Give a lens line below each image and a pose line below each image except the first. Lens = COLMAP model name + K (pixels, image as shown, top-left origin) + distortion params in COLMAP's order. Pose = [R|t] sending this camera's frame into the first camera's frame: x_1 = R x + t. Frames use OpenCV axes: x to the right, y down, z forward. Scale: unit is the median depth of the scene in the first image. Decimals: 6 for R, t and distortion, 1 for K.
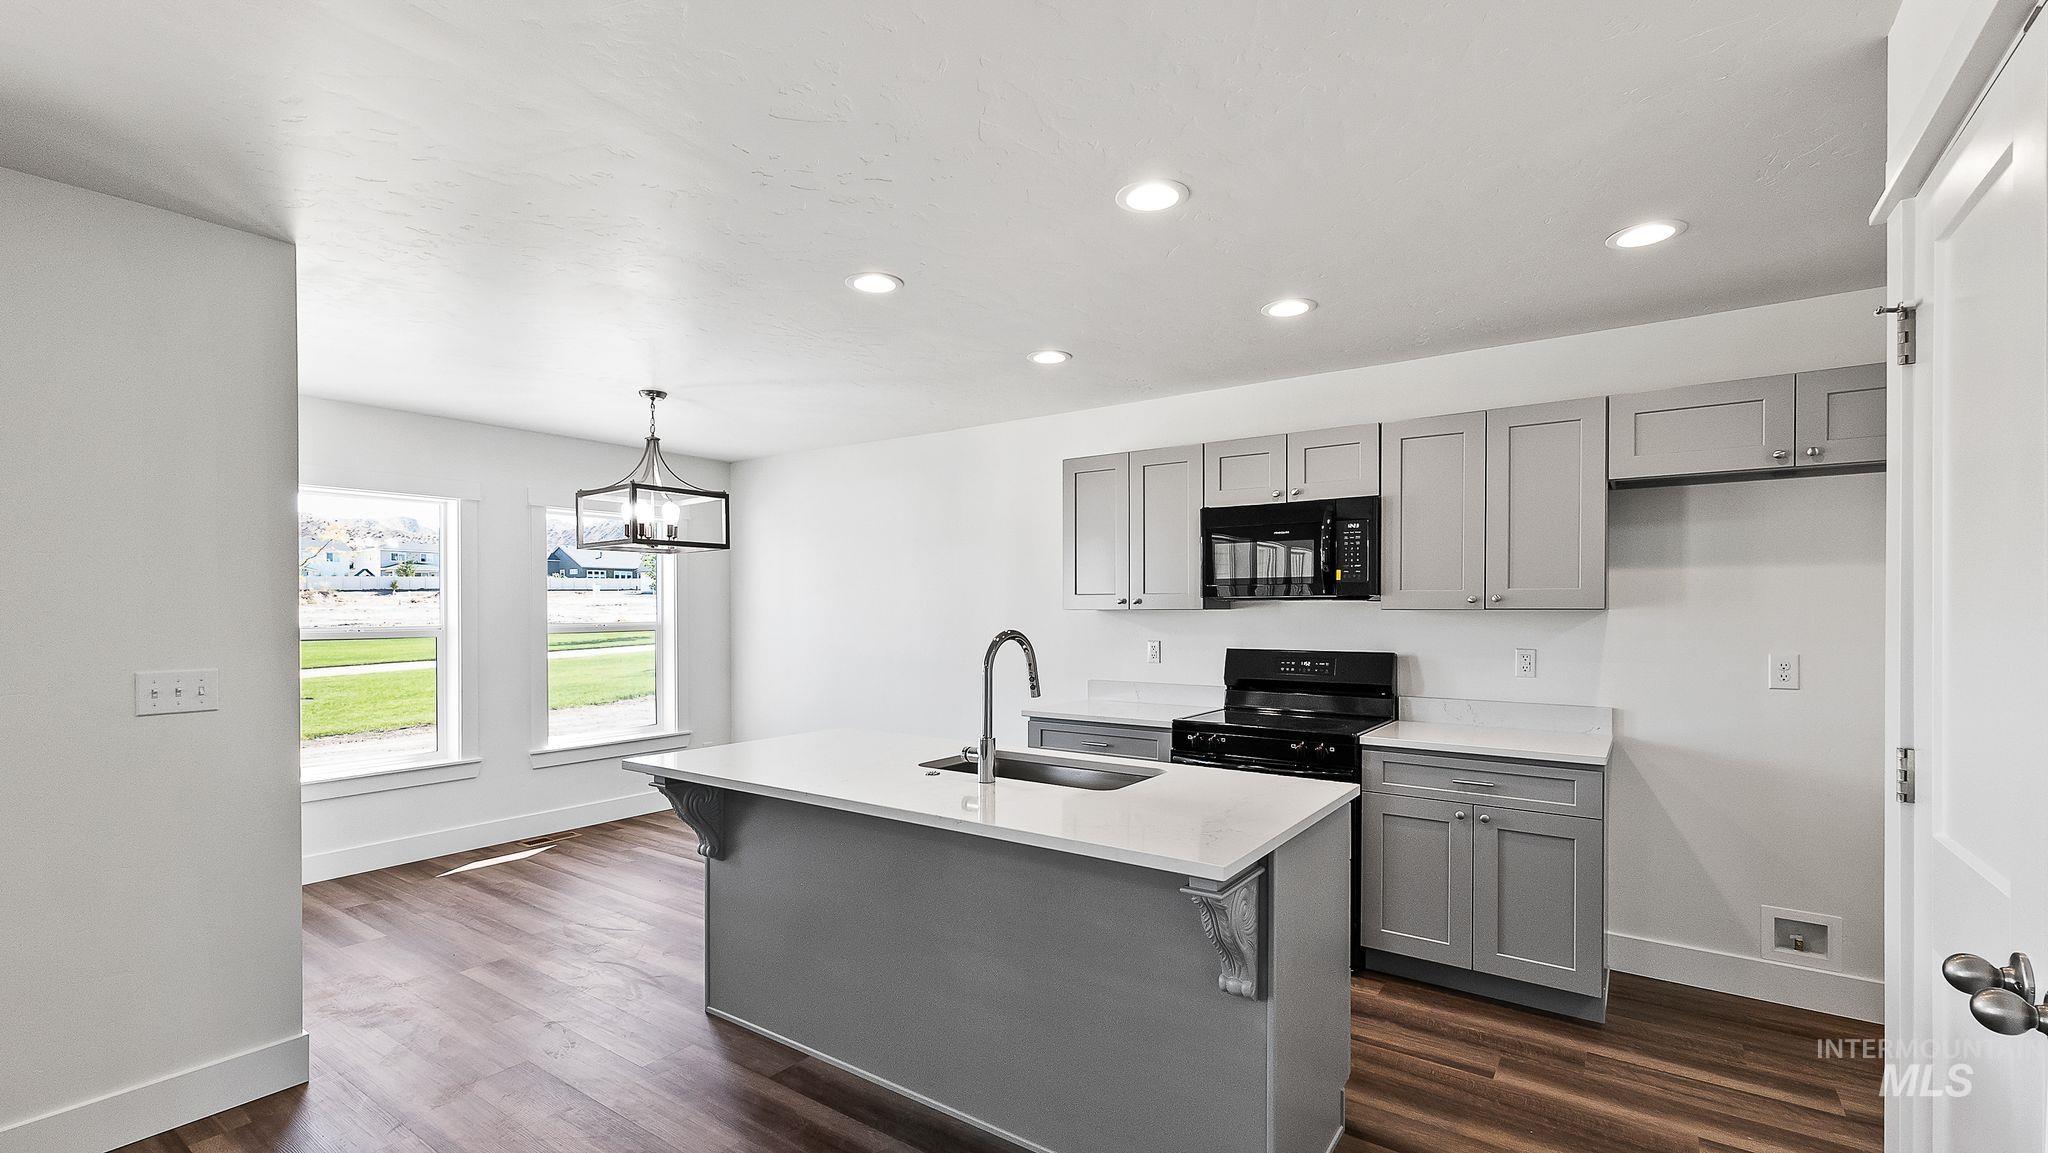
lens RADIAL K [[878.1, 0, 1020.7], [0, 878.1, 616.9], [0, 0, 1]] dist [-0.001289, -0.000057]
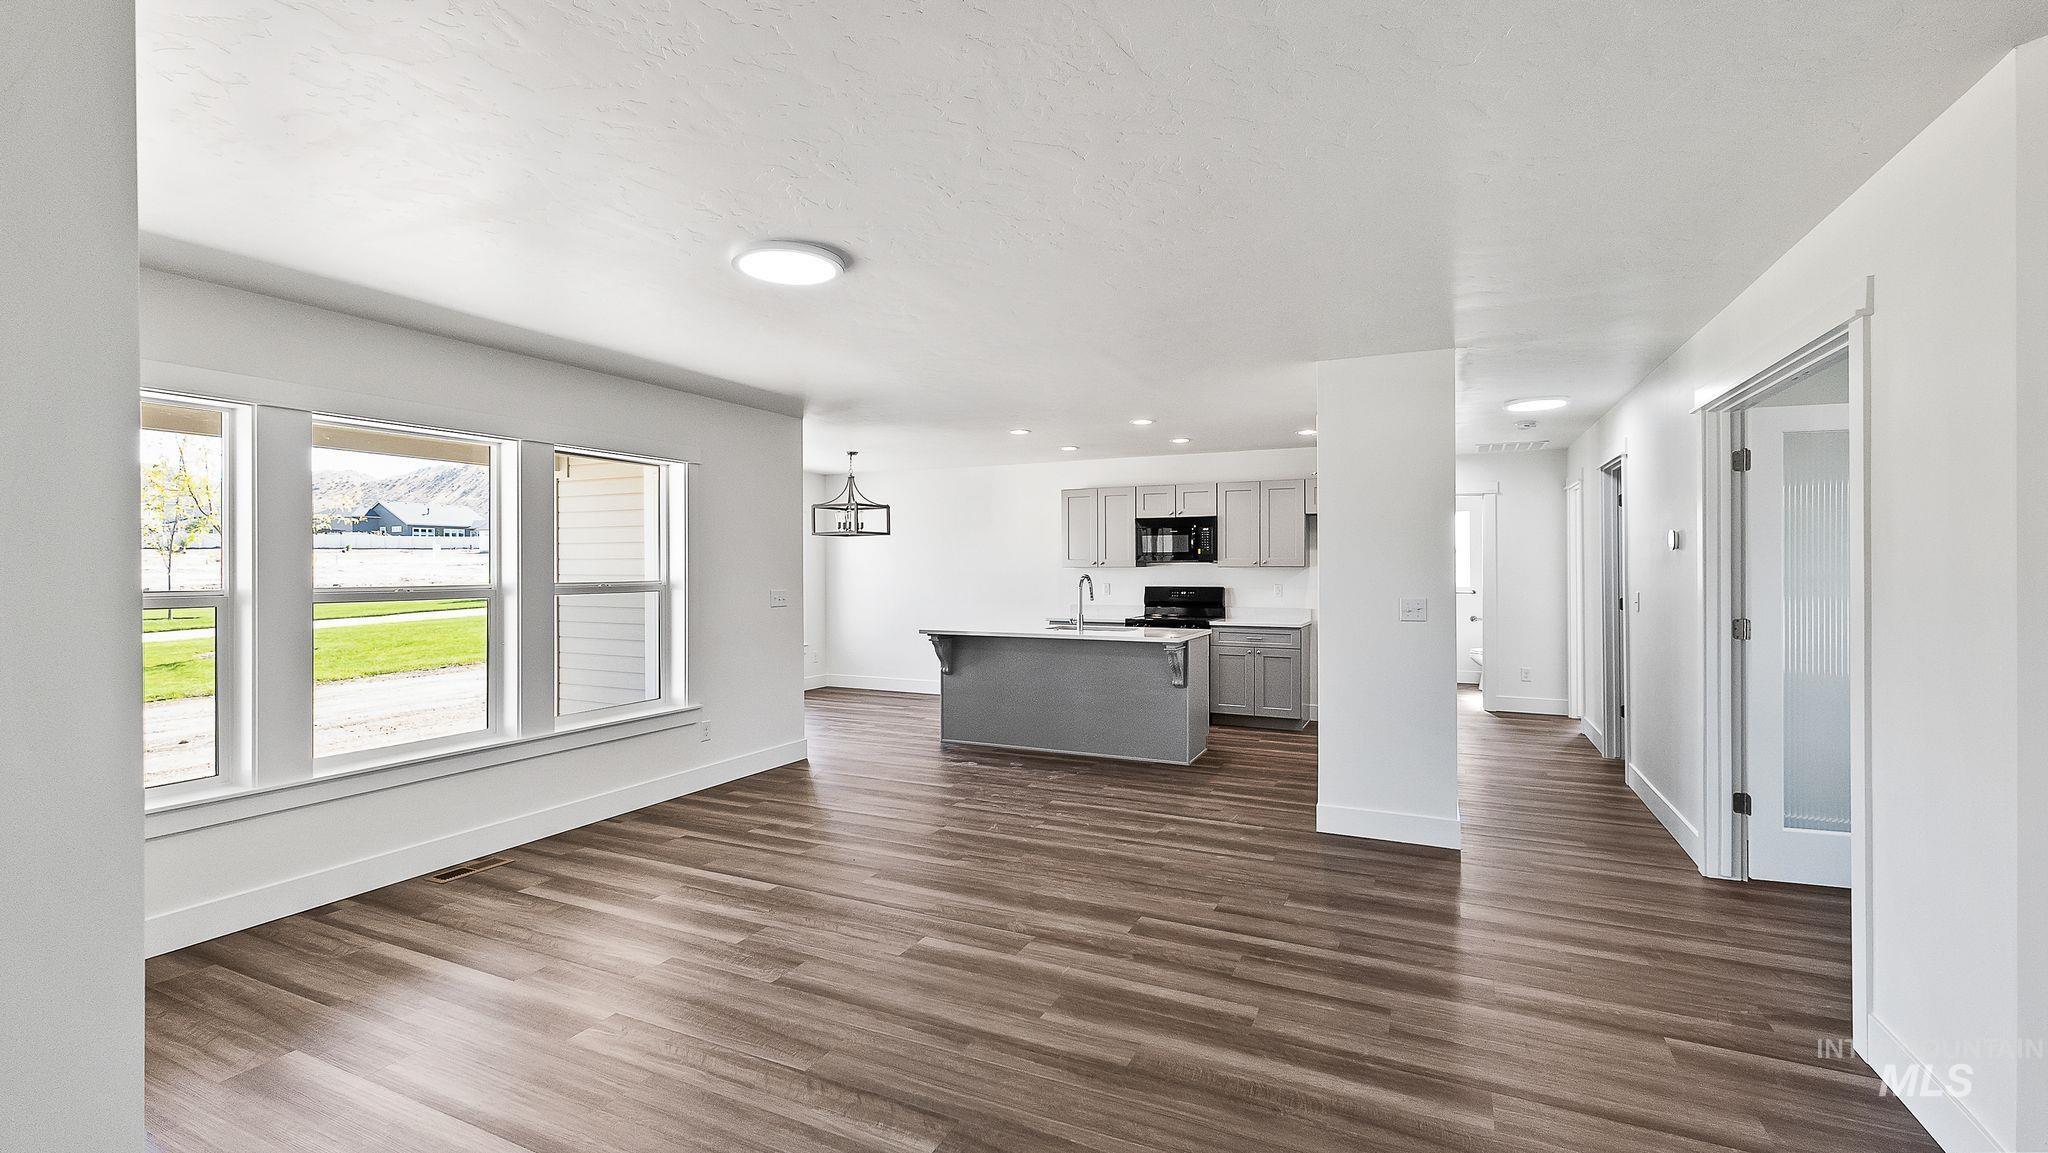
lens RADIAL K [[861.3, 0, 1027.9], [0, 861.3, 564.7], [0, 0, 1]] dist [0.002311, 0.000136]
pose [[0.984667, -0.001716, 0.174436, -0.404378], [0.003893, 0.999919, -0.012140, 0.009671], [-0.174401, 0.012633, 0.984594, -0.969634]]
